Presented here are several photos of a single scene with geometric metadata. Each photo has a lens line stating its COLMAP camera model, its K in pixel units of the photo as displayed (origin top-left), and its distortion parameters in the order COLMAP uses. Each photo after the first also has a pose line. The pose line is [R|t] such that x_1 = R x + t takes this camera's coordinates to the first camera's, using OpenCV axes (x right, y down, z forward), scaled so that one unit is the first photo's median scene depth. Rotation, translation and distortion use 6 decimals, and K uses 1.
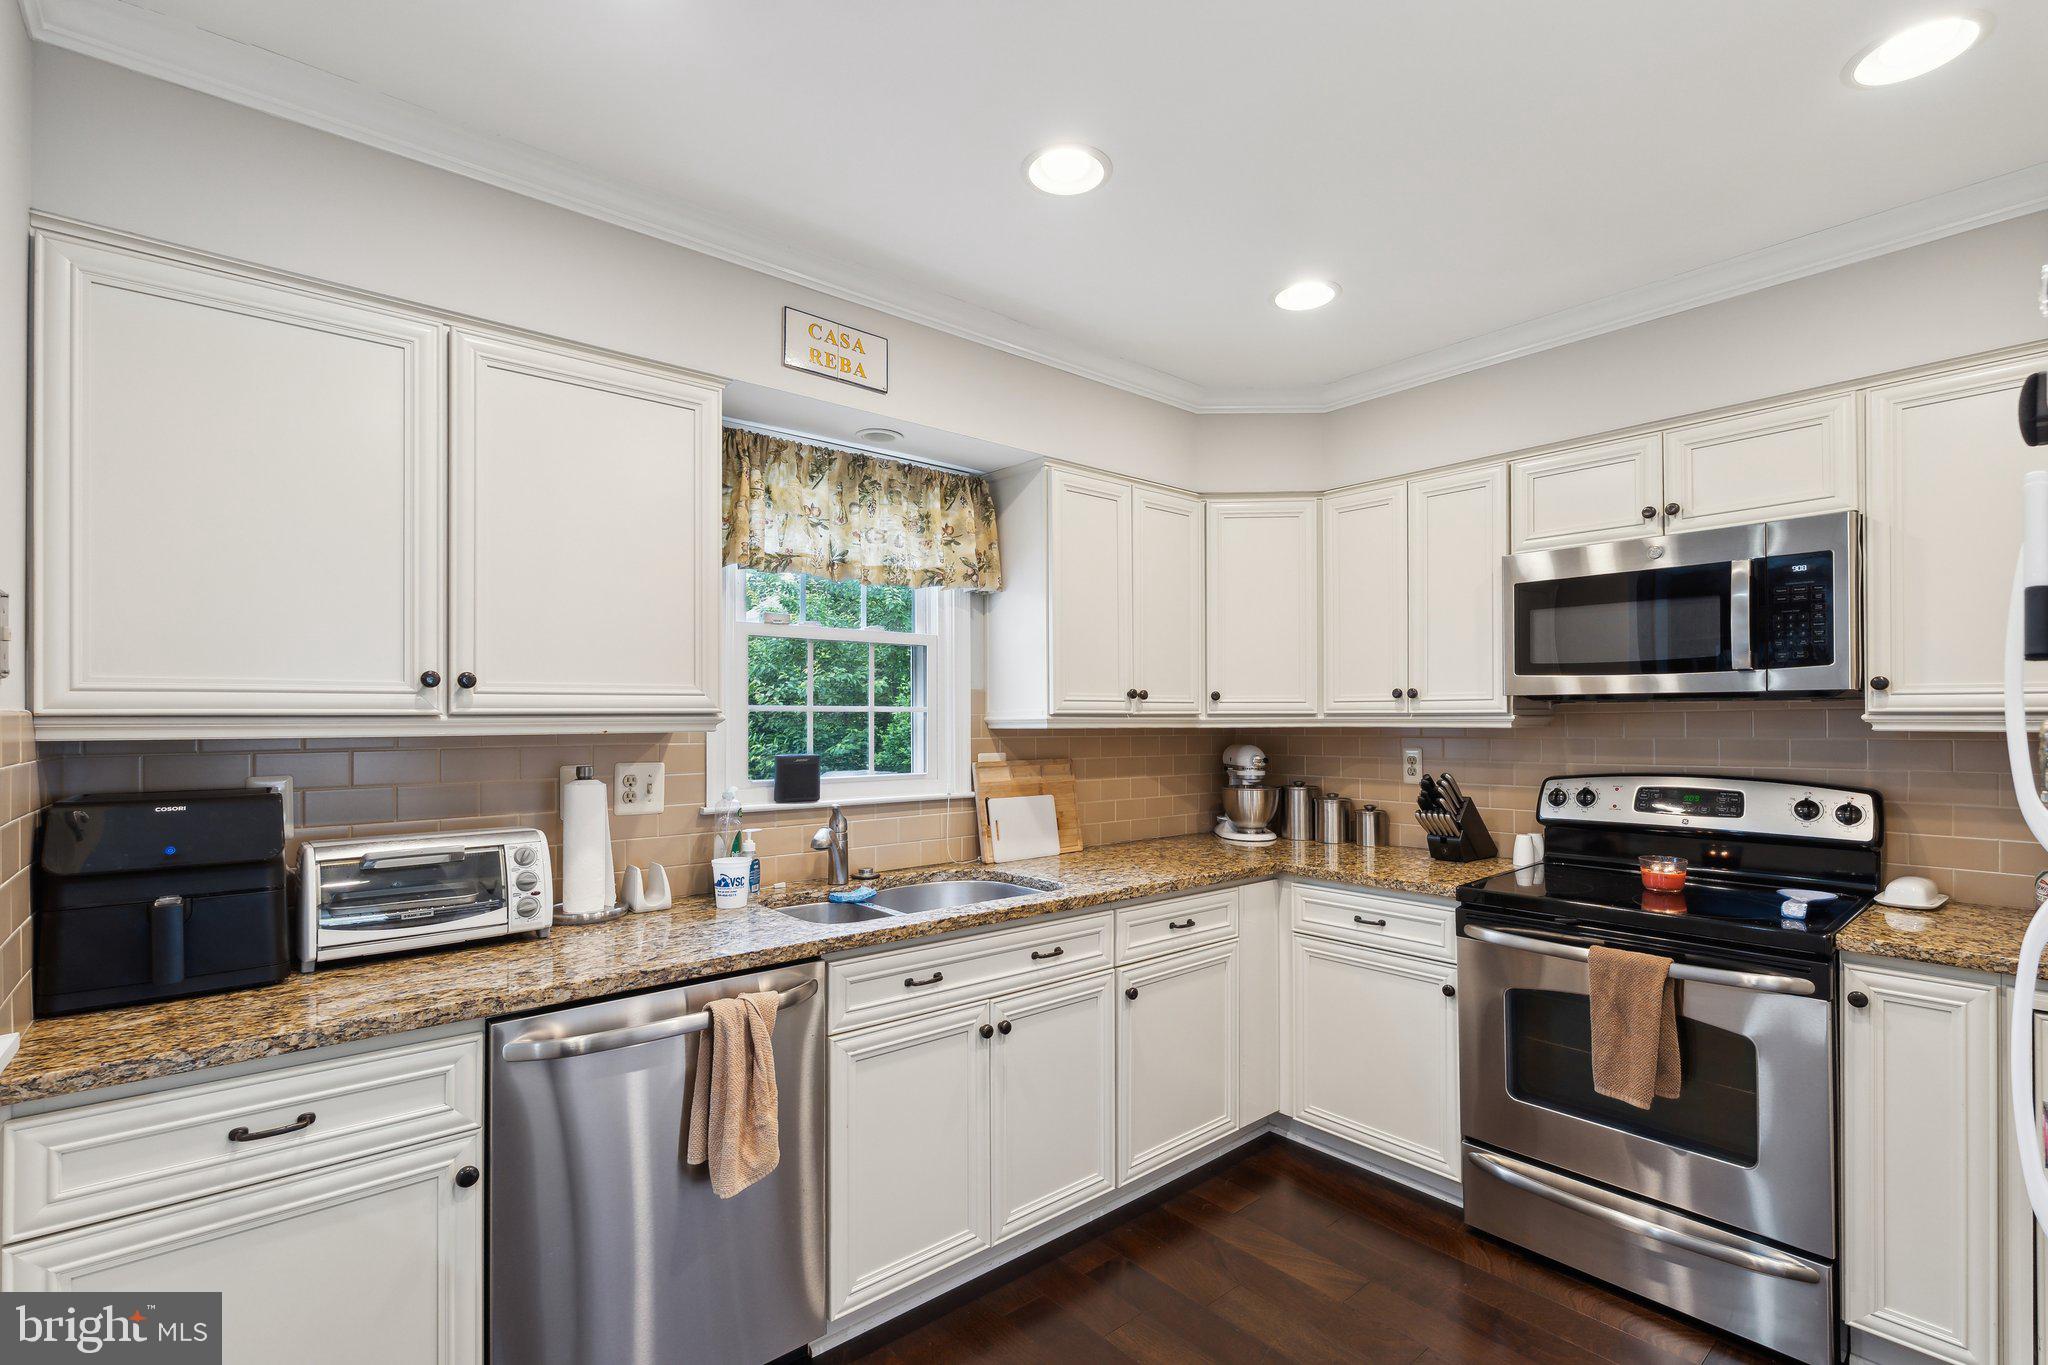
lens RADIAL K [[923.8, 0, 1044.9], [0, 923.8, 709.7], [0, 0, 1]] dist [-0.002737, 0.002651]
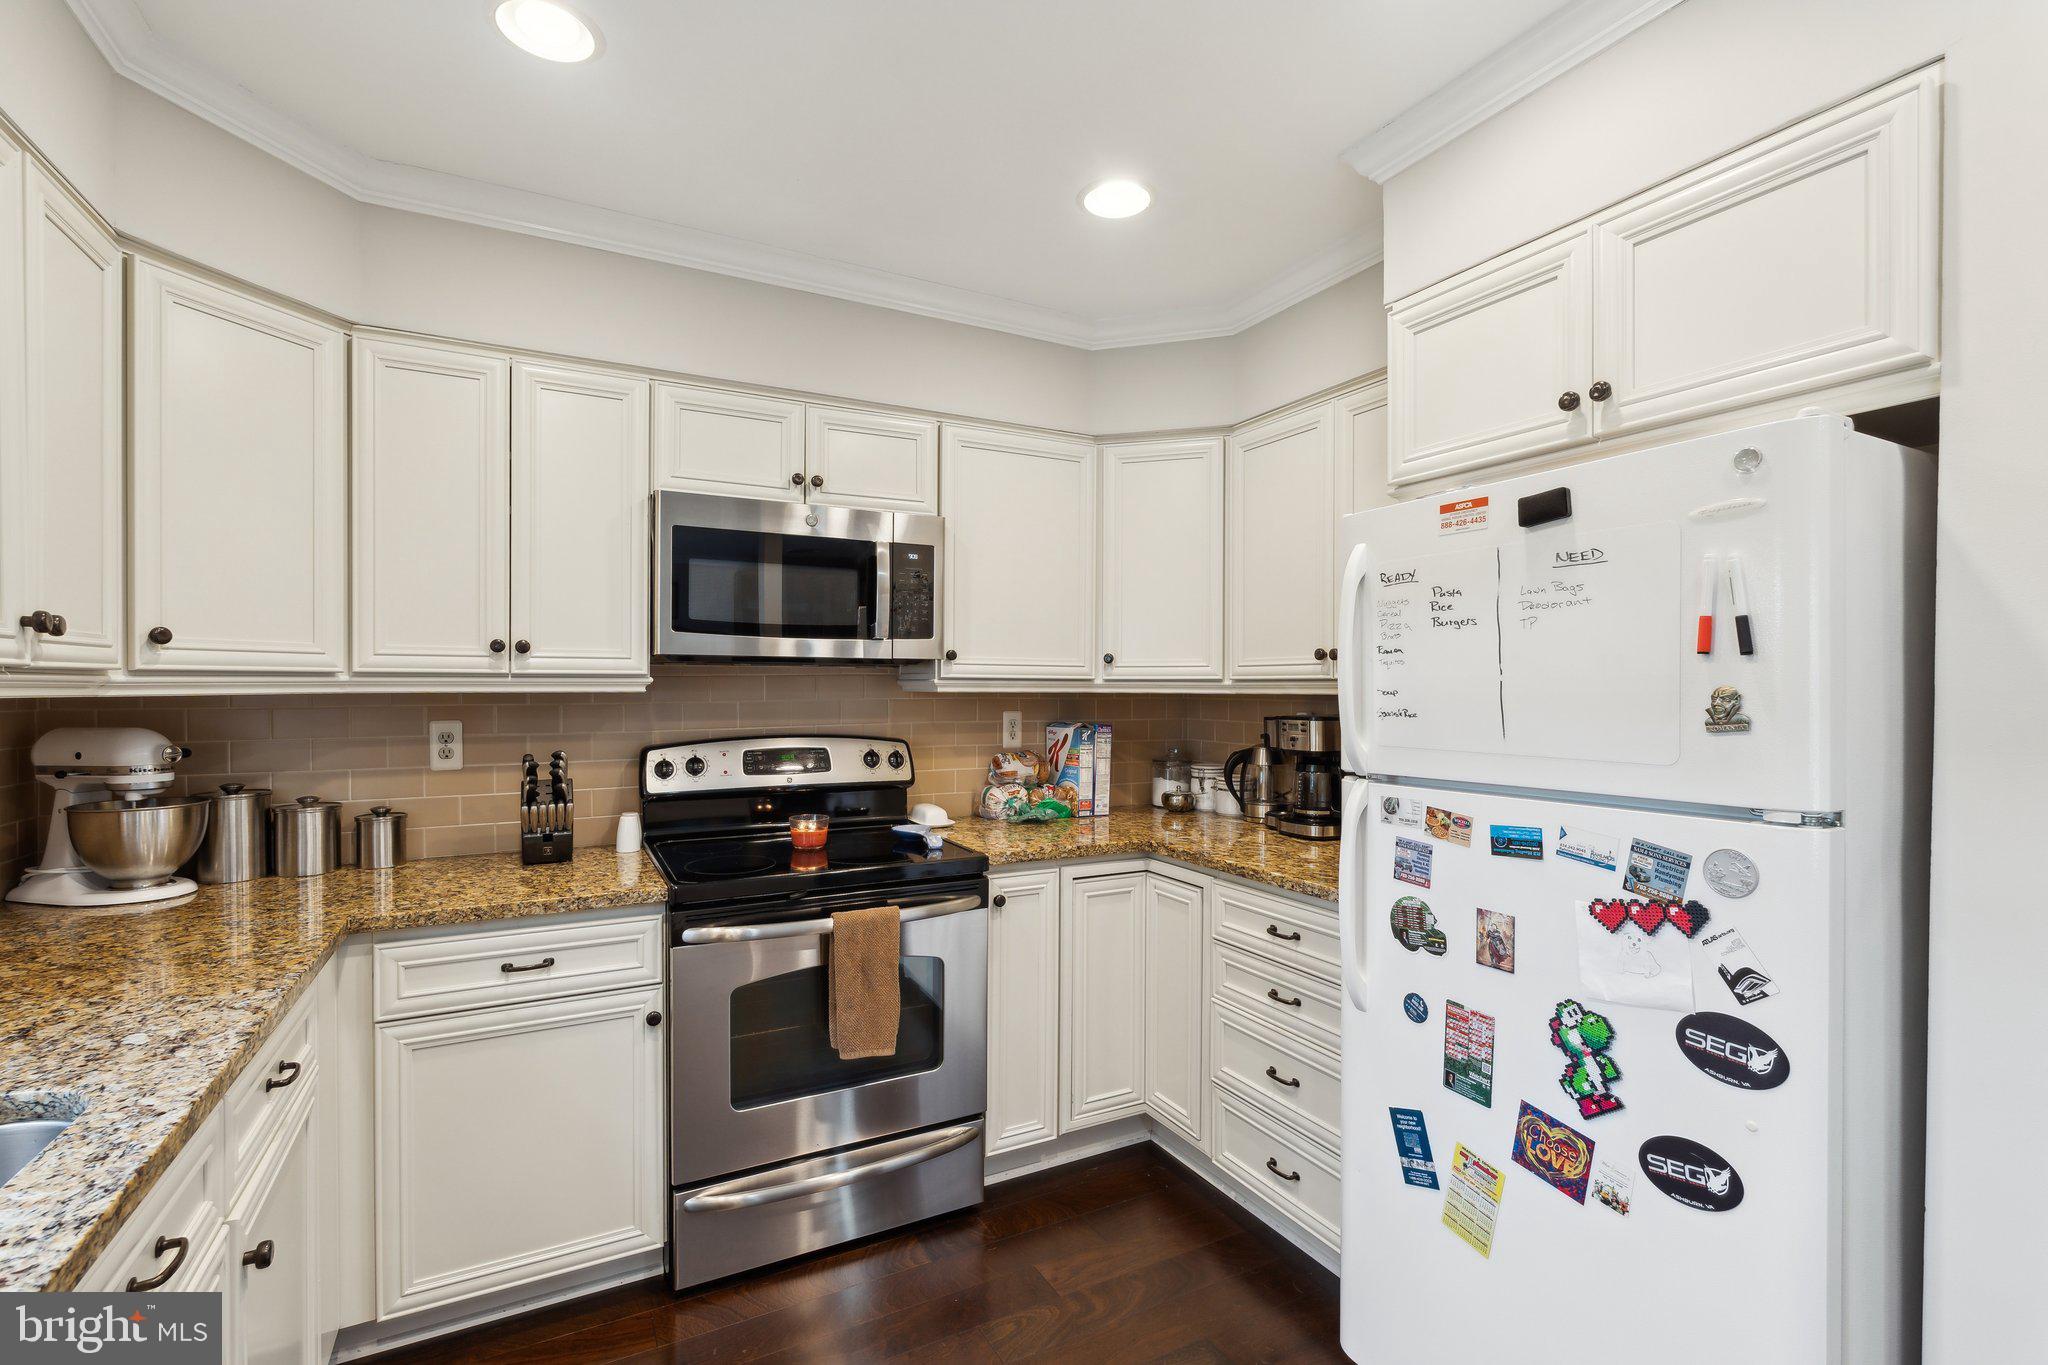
lens RADIAL K [[923.8, 0, 1028.0], [0, 923.8, 688.2], [0, 0, 1]] dist [-0.002737, 0.002651]
pose [[0.222982, -0.001574, 0.974821, -0.281406], [-0.011365, 0.999927, 0.004214, 0.009374], [-0.974756, -0.012018, 0.222948, 0.522958]]
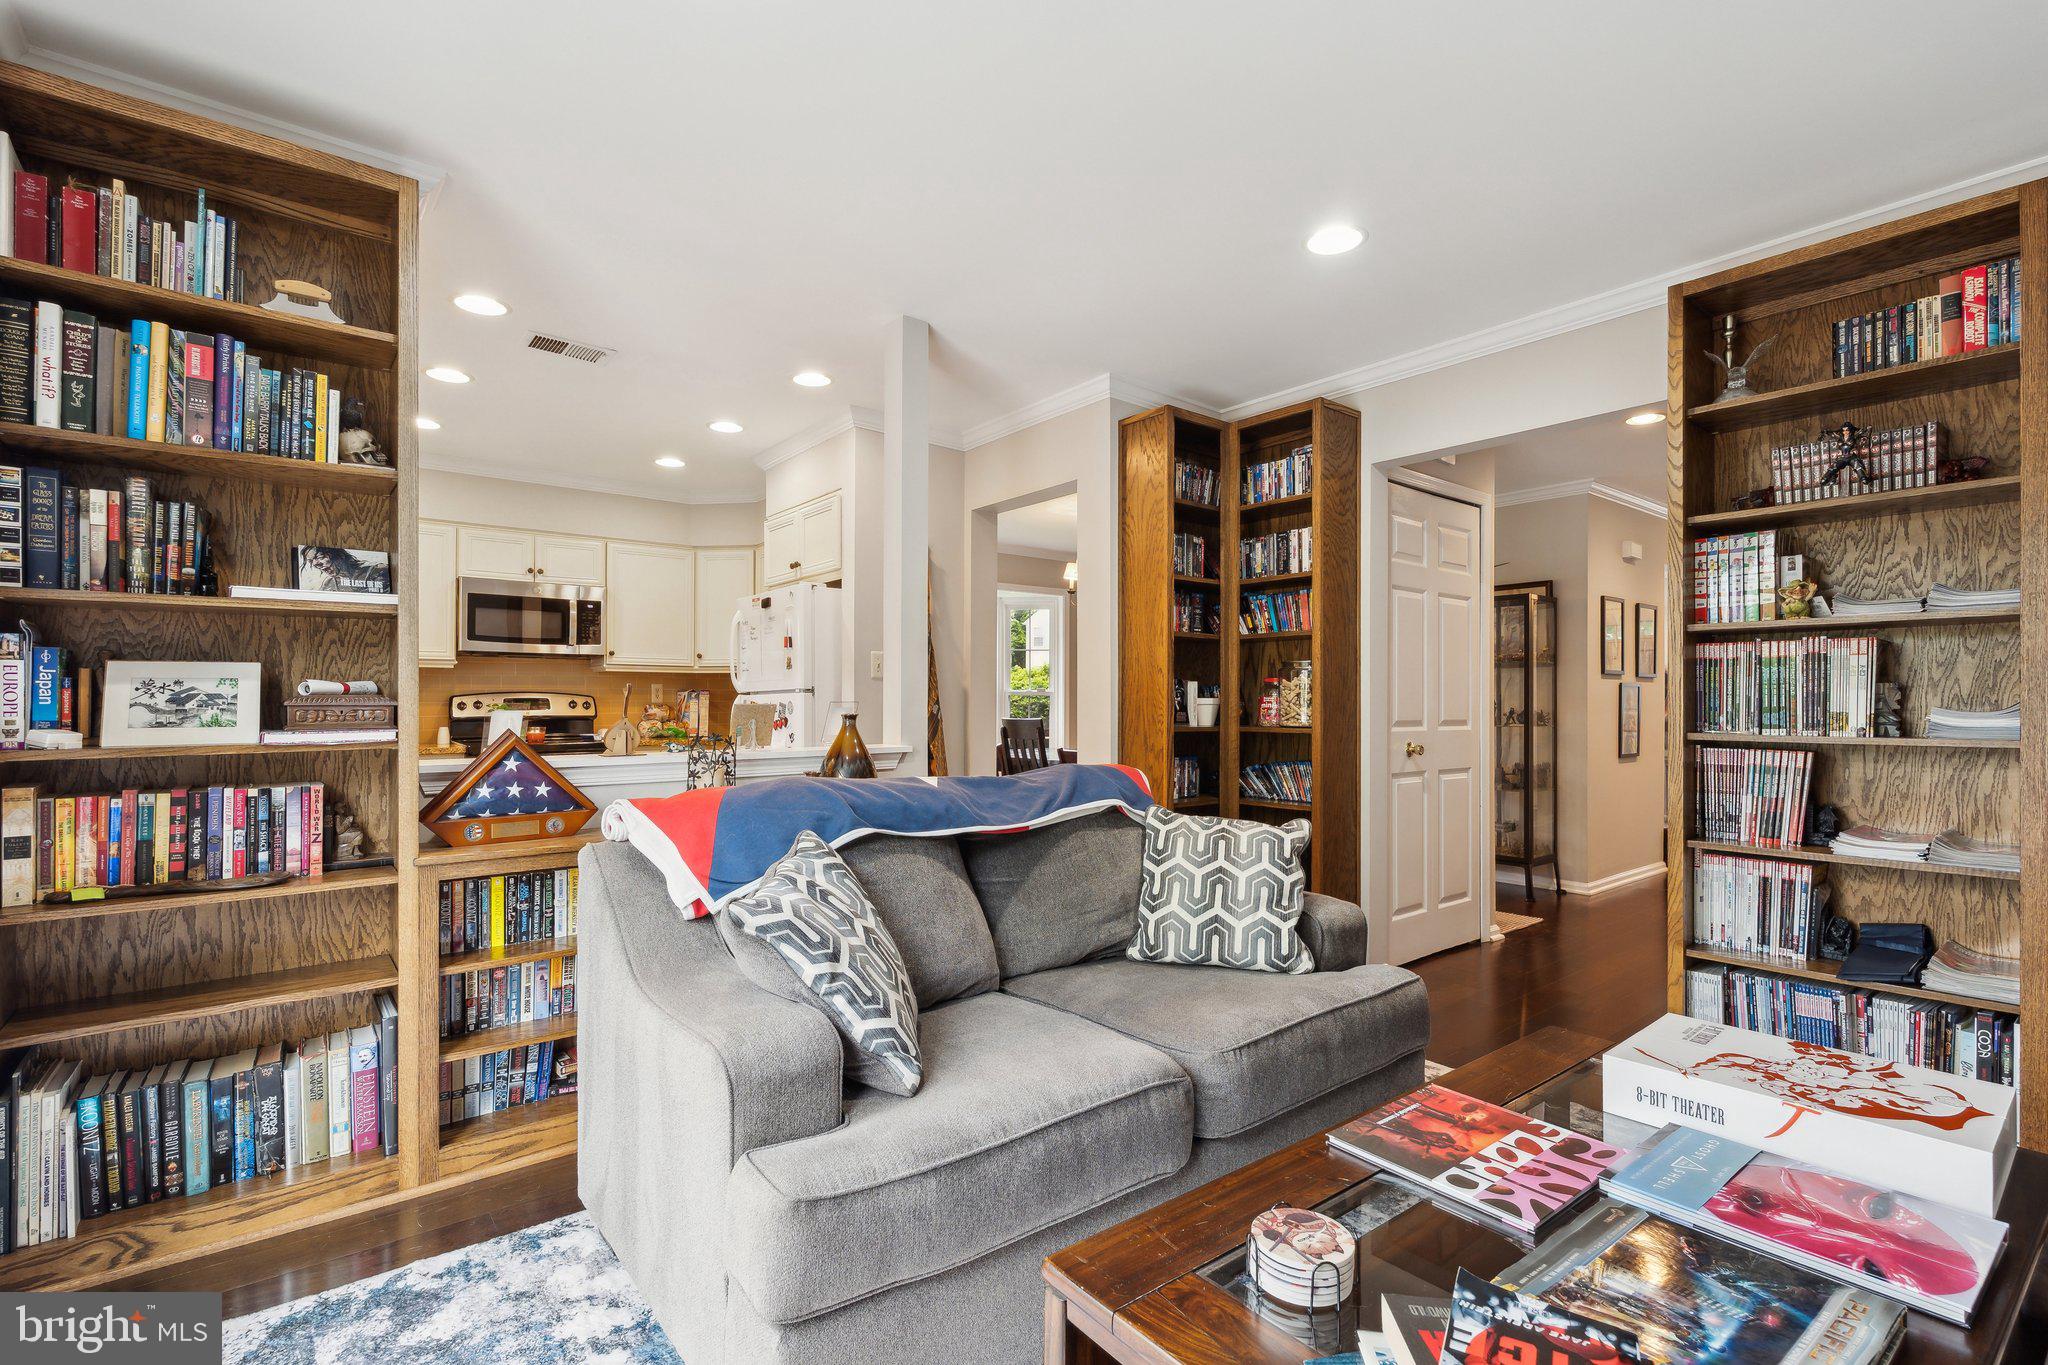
lens RADIAL K [[923.8, 0, 1016.7], [0, 923.8, 688.1], [0, 0, 1]] dist [-0.002737, 0.002651]
pose [[0.037969, 0.017473, 0.999126, -1.490465], [-0.007365, 0.999825, -0.017205, 0.095723], [-0.999252, -0.006705, 0.038091, -0.240736]]
